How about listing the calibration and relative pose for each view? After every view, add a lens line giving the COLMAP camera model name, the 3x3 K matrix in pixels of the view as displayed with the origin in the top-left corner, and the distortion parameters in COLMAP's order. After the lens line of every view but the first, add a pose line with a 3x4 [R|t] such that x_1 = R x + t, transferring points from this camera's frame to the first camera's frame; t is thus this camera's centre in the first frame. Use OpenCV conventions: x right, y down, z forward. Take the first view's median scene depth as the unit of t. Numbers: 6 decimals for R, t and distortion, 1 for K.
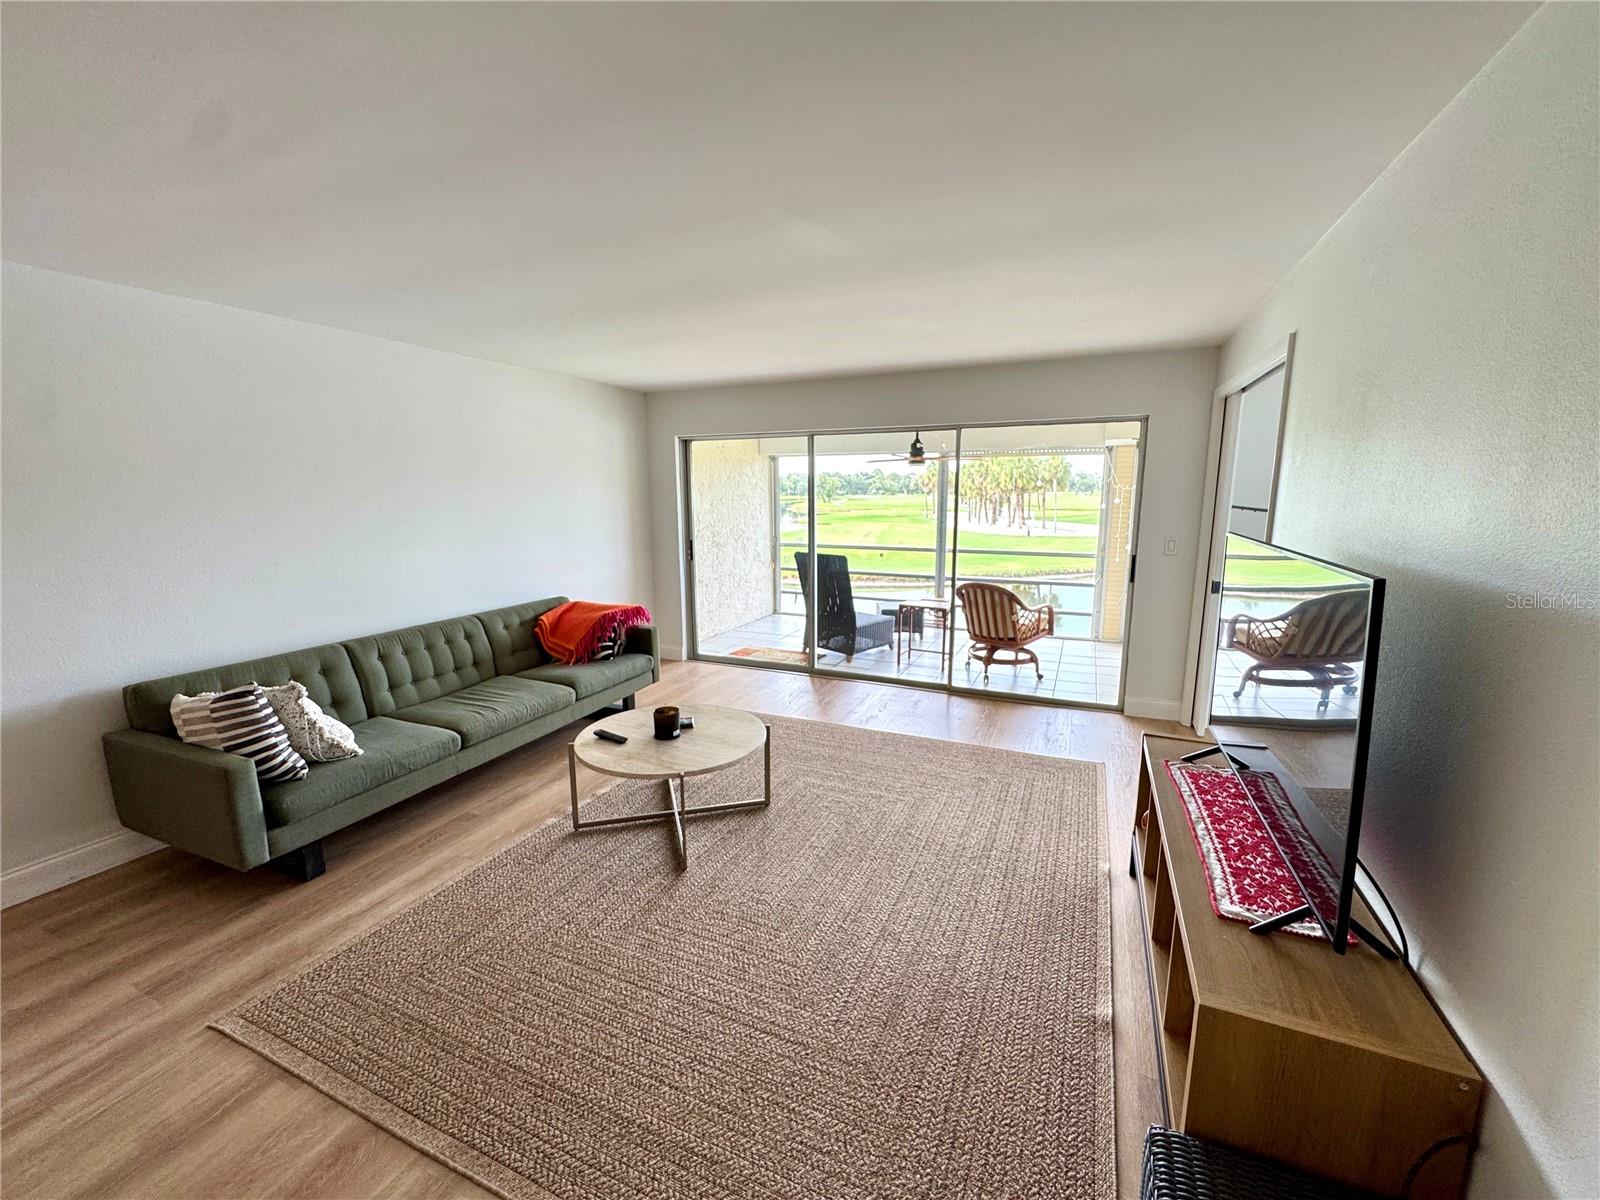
lens RADIAL K [[637.0, 0, 803.5], [0, 637.0, 594.2], [0, 0, 1]] dist [-0.008116, -0.000005]
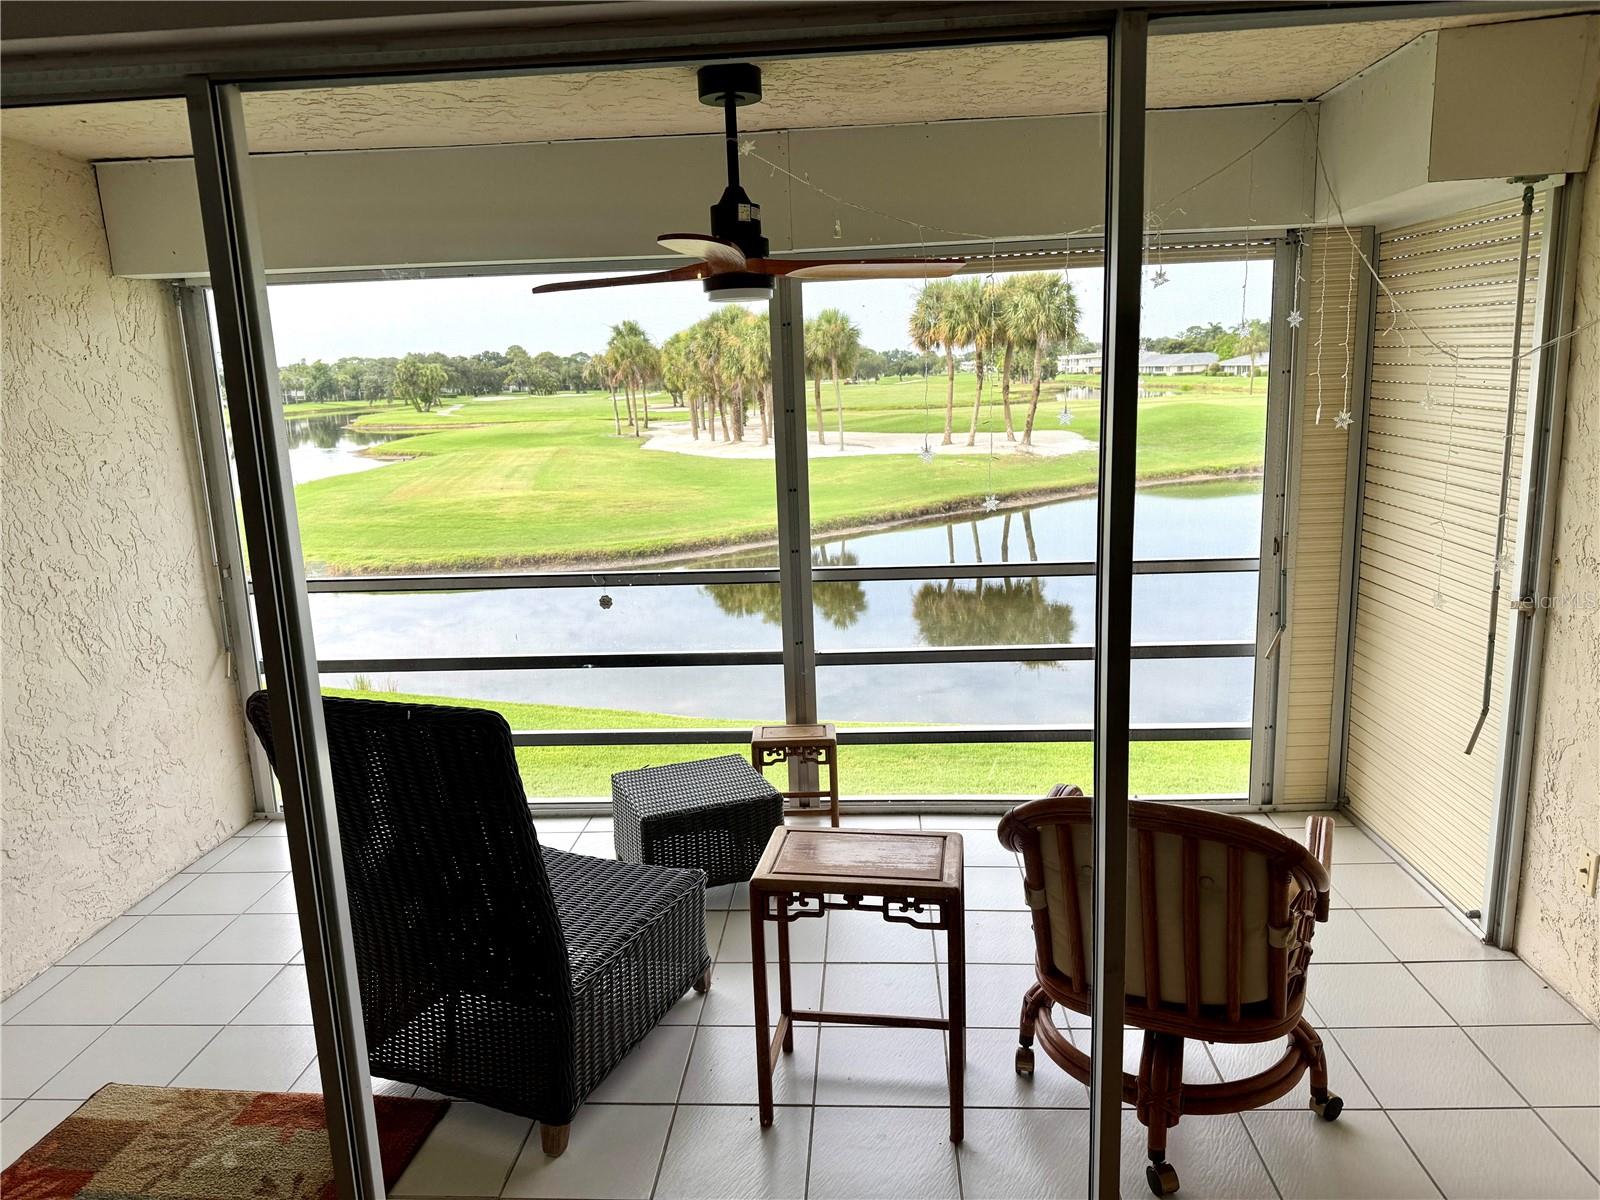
lens RADIAL K [[1123.4, 0, 800.2], [0, 1123.4, 596.6], [0, 0, 1]] dist [0.002270, -0.002419]
pose [[0.937148, -0.094273, 0.335957, 0.040627], [0.085764, 0.995508, 0.040112, -0.113052], [-0.338229, -0.008777, 0.941023, 0.667189]]
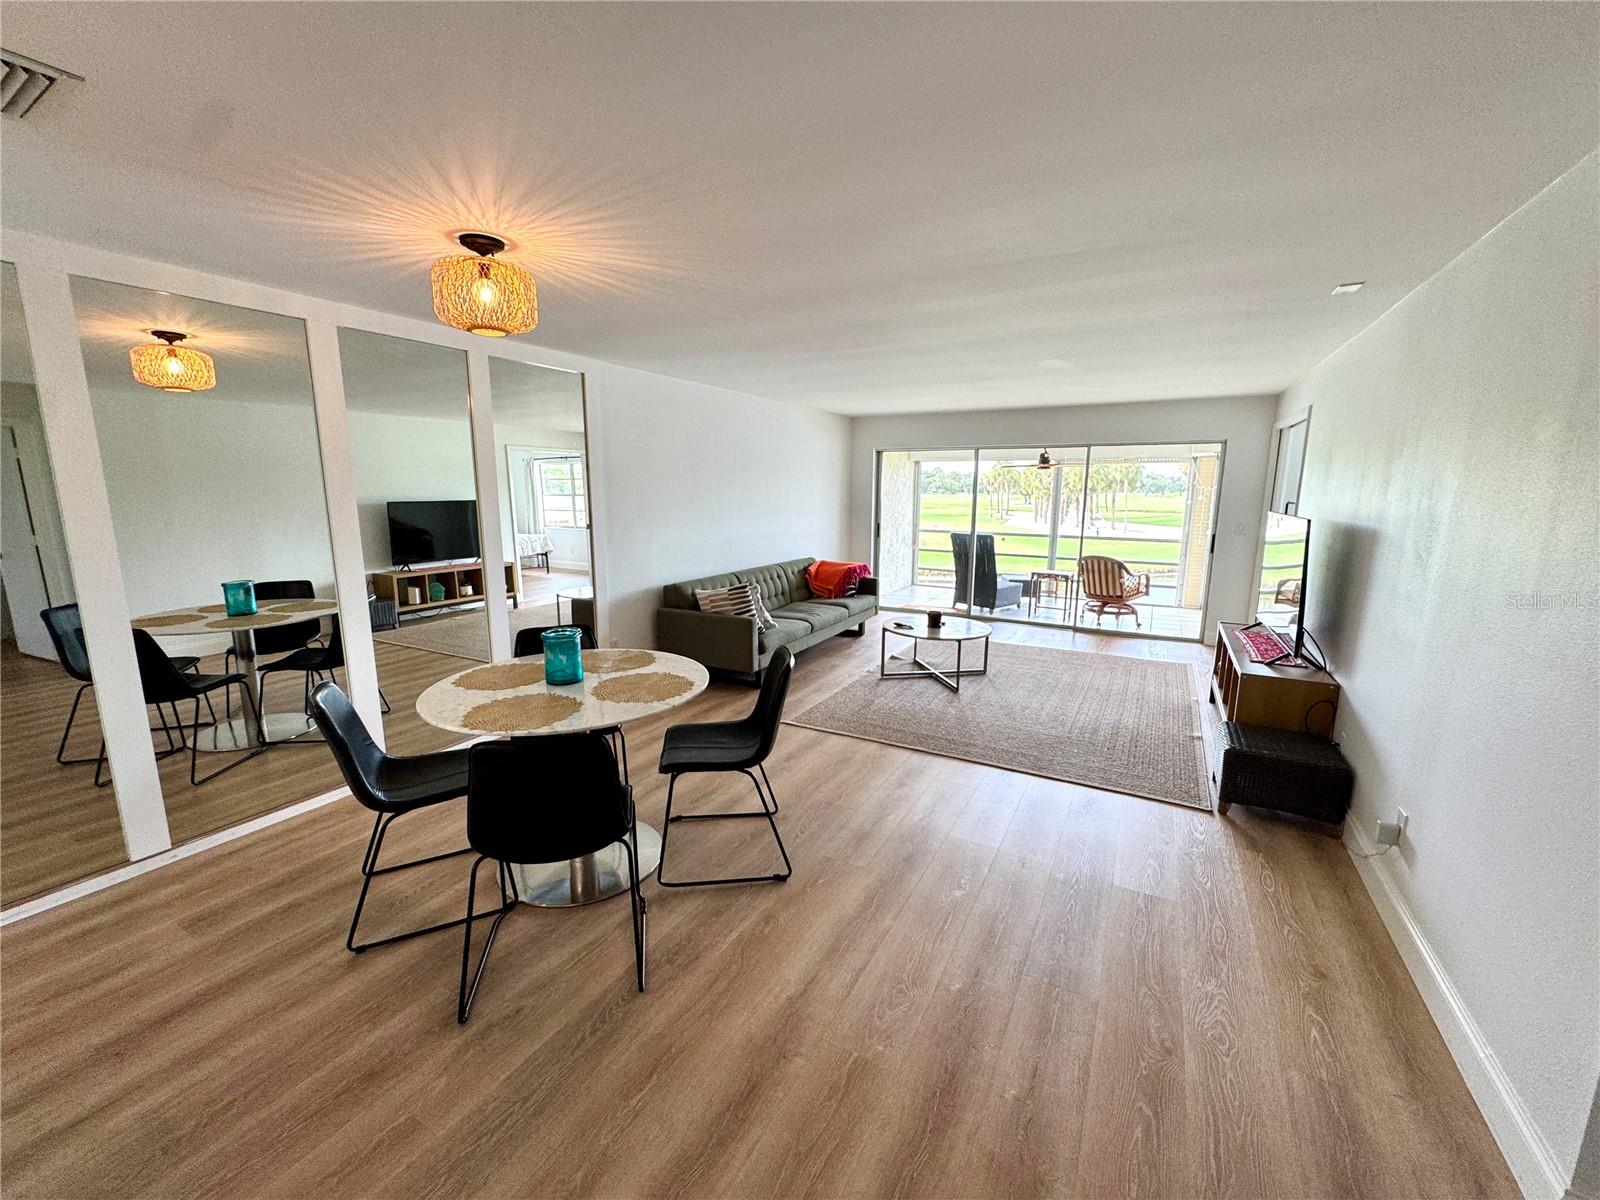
lens RADIAL K [[637.0, 0, 803.7], [0, 637.0, 597.0], [0, 0, 1]] dist [-0.008116, -0.000005]
pose [[0.996123, 0.024901, -0.084376, -0.242318], [-0.024270, 0.999669, 0.008499, 0.076523], [0.084560, -0.006419, 0.996398, -0.442424]]
